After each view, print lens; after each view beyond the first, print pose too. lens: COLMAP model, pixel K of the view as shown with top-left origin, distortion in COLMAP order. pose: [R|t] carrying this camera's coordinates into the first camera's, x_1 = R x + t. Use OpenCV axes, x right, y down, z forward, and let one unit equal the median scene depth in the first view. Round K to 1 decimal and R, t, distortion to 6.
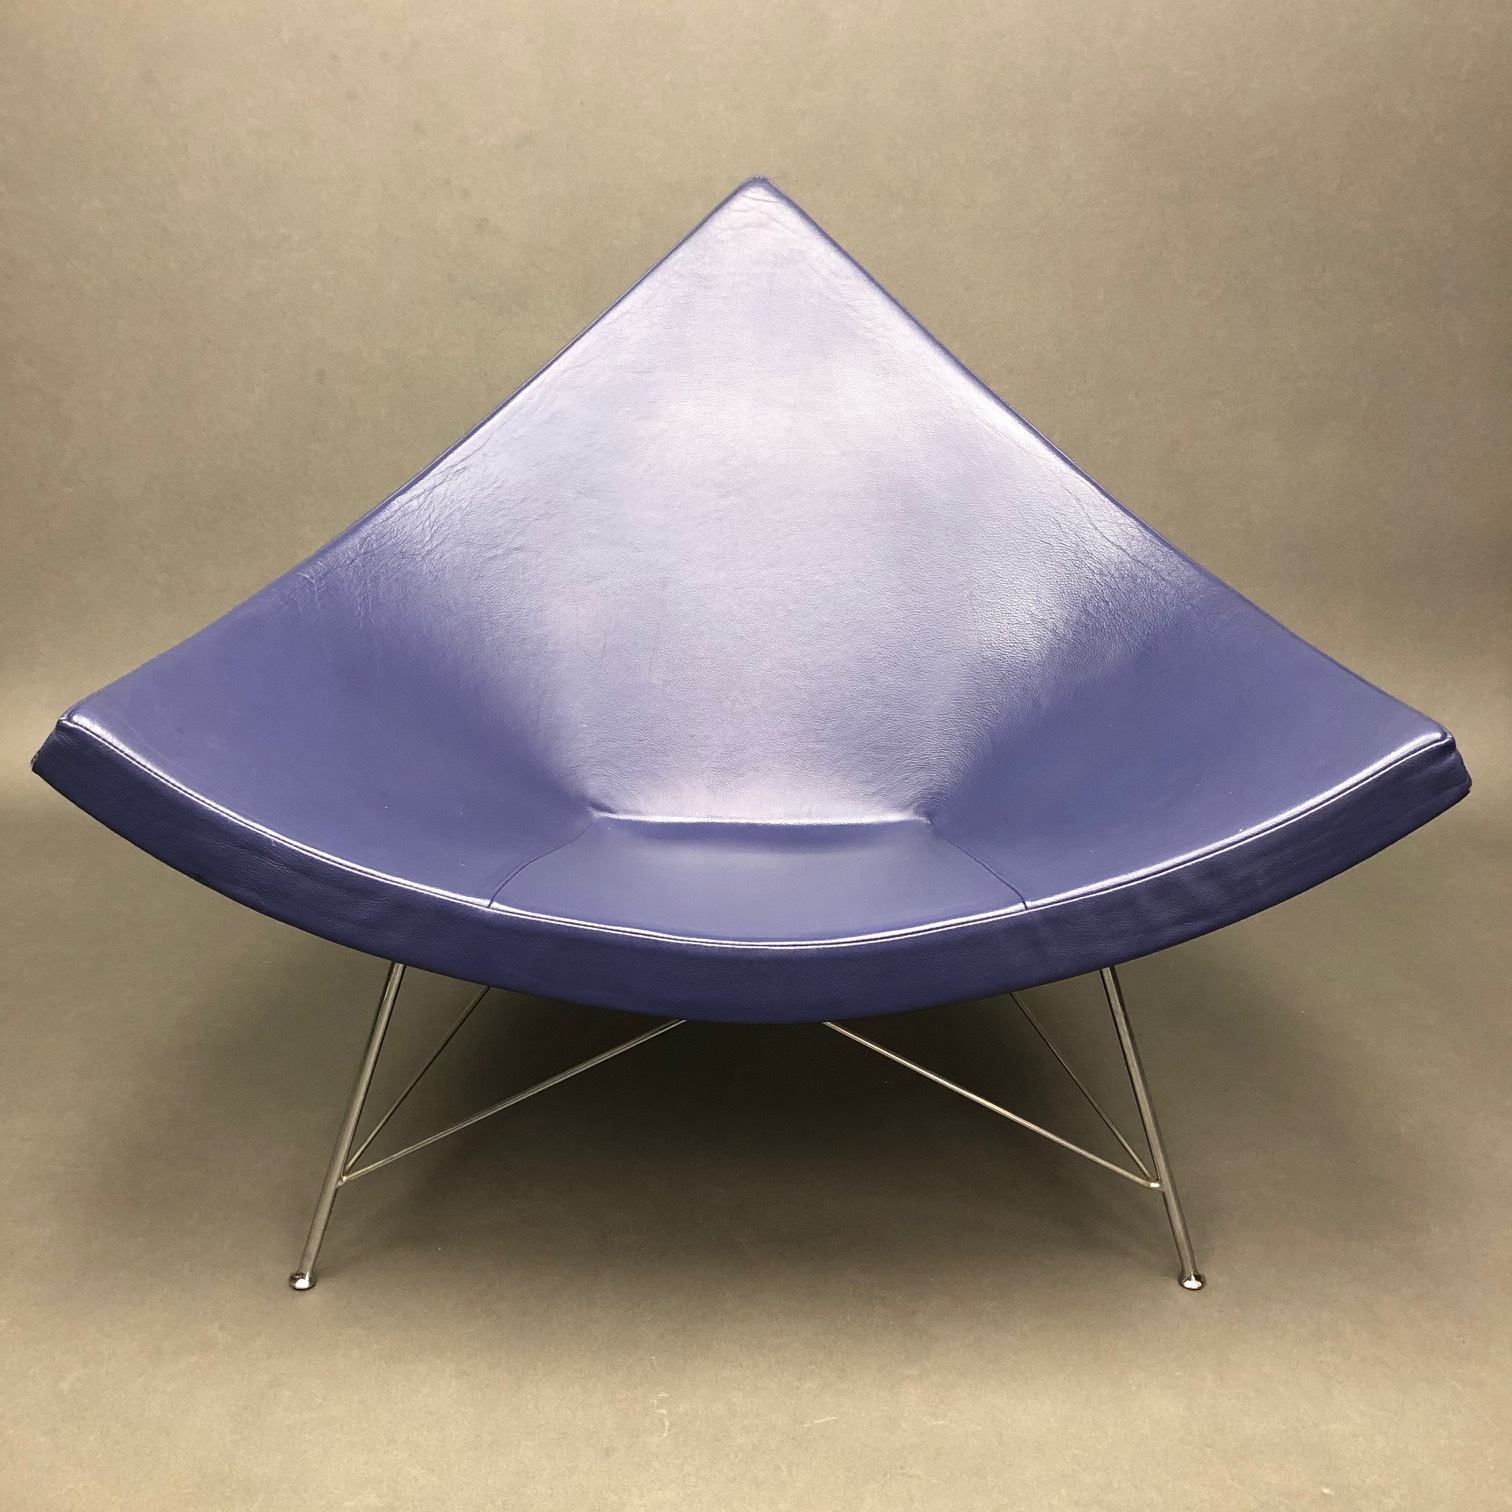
lens RADIAL K [[1692.8, 0, 754.6], [0, 1692.8, 738.9], [0, 0, 1]] dist [-0.028850, 0.079557]
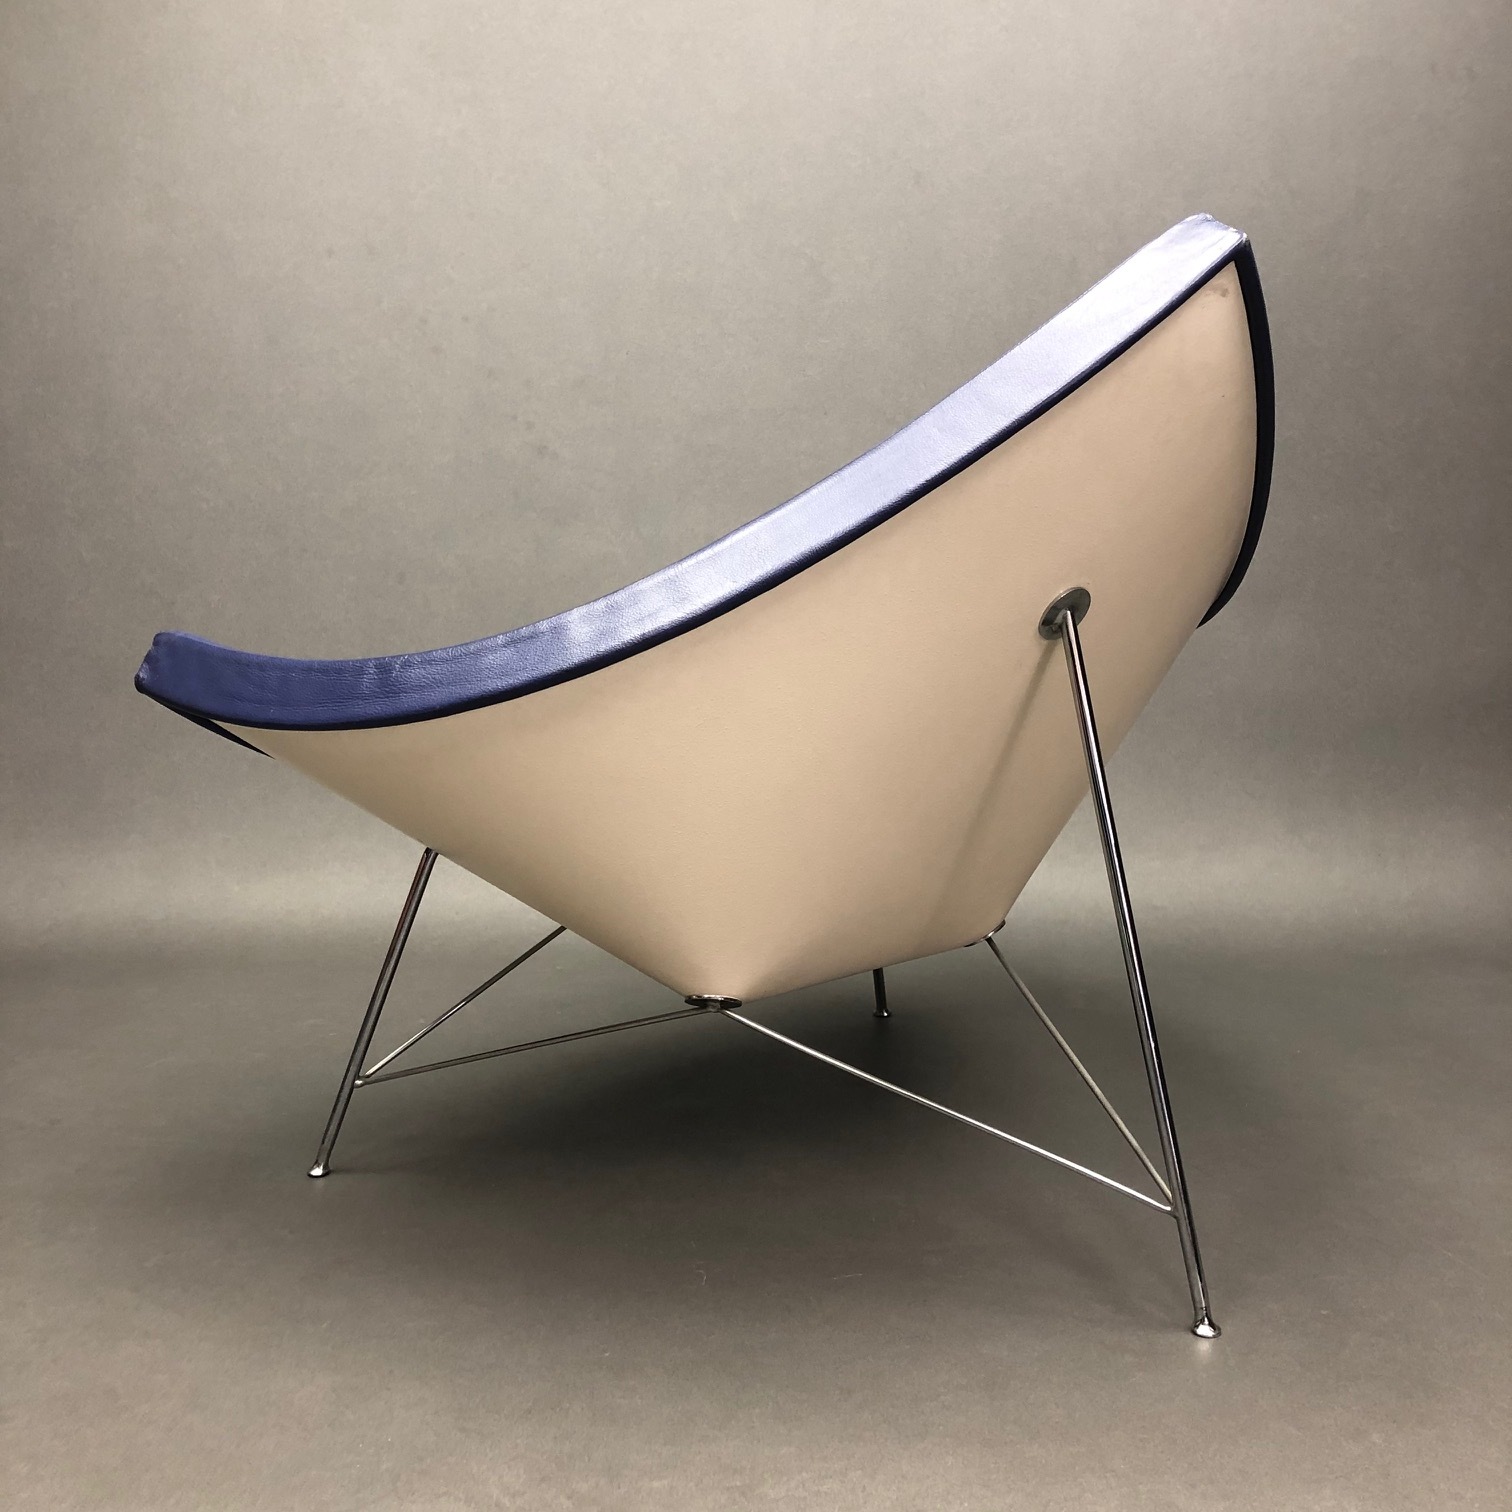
lens RADIAL K [[1683.5, 0, 753.1], [0, 1683.5, 730.3], [0, 0, 1]] dist [0.047286, -0.076962]
pose [[0.999597, -0.021865, -0.018109, 0.003627], [0.015793, 0.958311, -0.285291, 0.227872], [0.023592, 0.284890, 0.958270, -0.077482]]
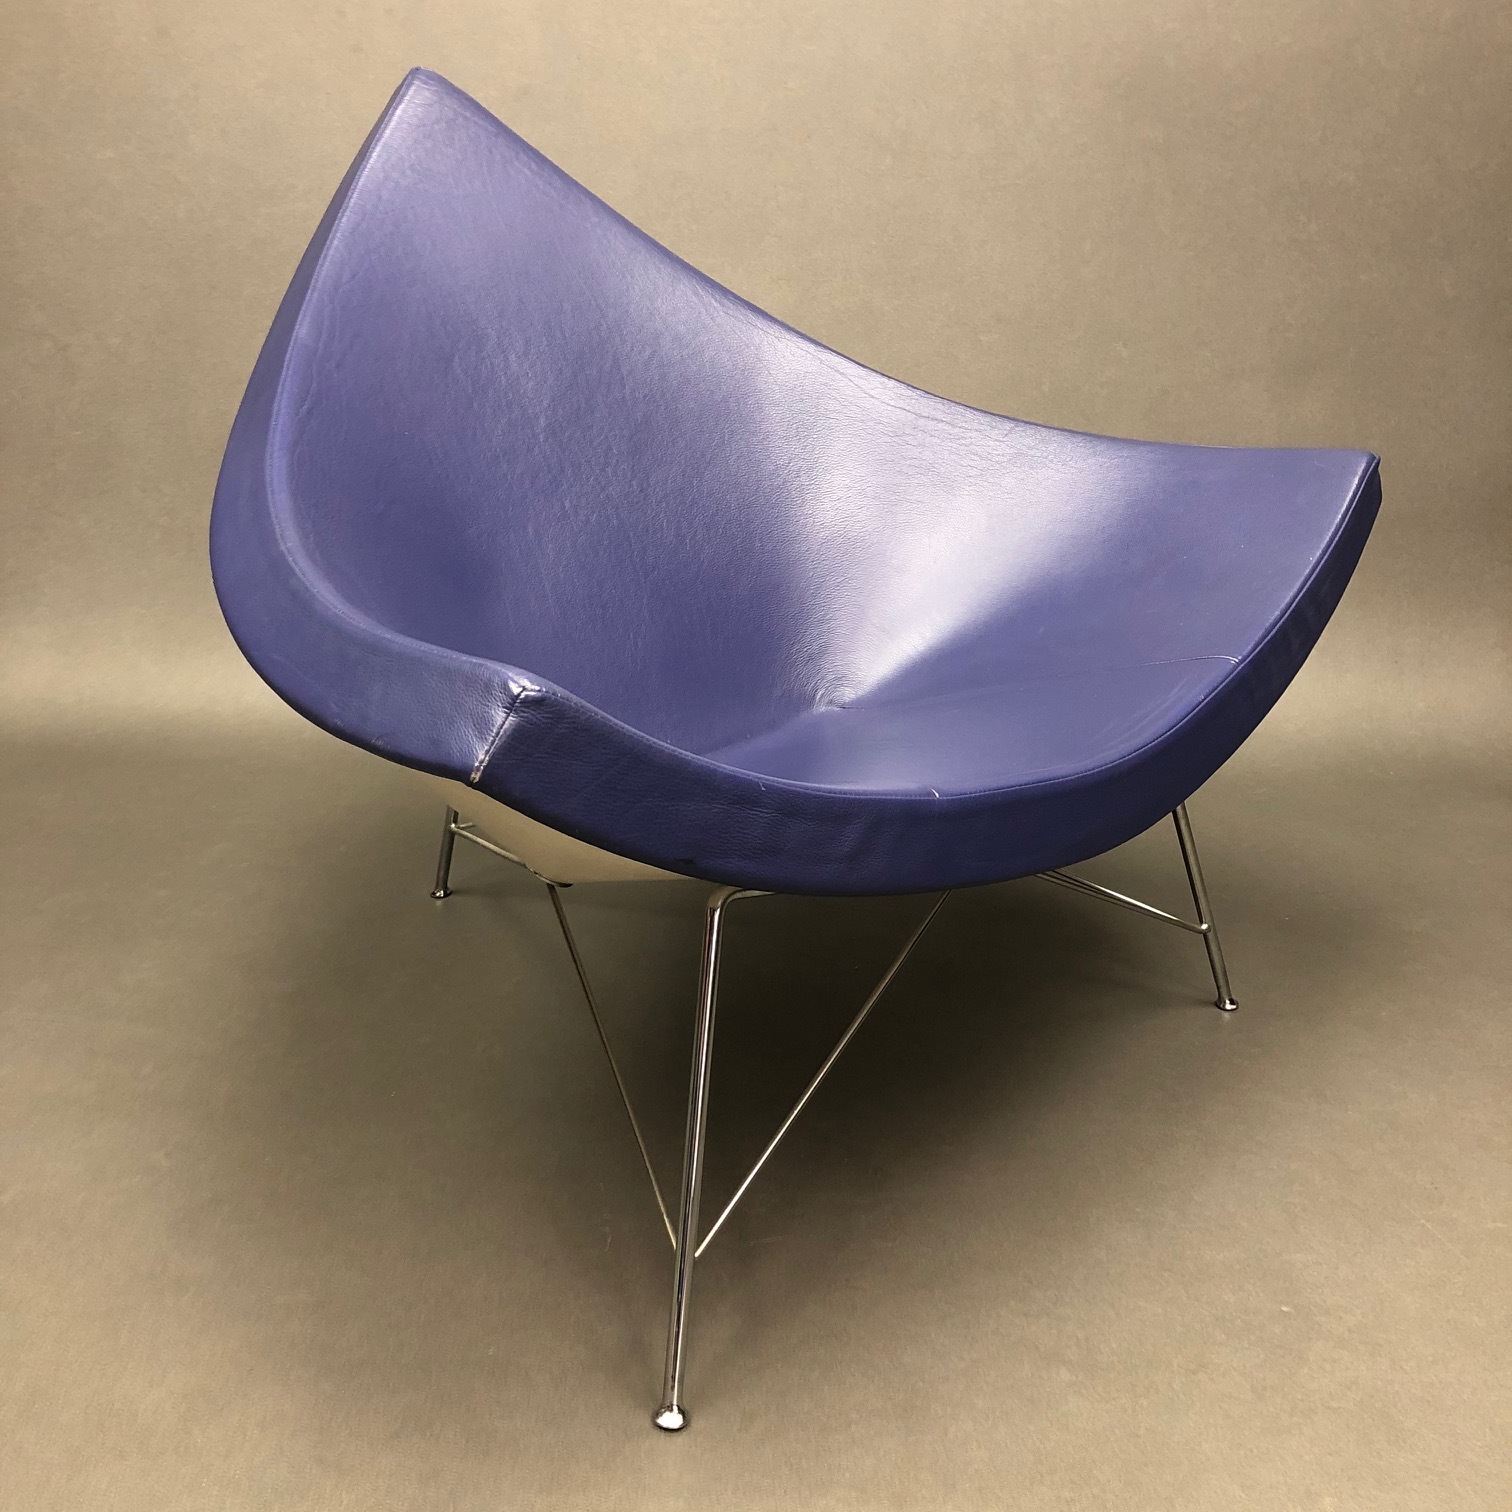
lens RADIAL K [[1696.8, 0, 749.4], [0, 1696.8, 740.7], [0, 0, 1]] dist [-0.051264, 0.131858]
pose [[0.999629, 0.007396, -0.026206, 0.031742], [-0.009220, 0.997493, -0.070167, 0.111209], [0.025621, 0.070383, 0.997191, 0.003735]]
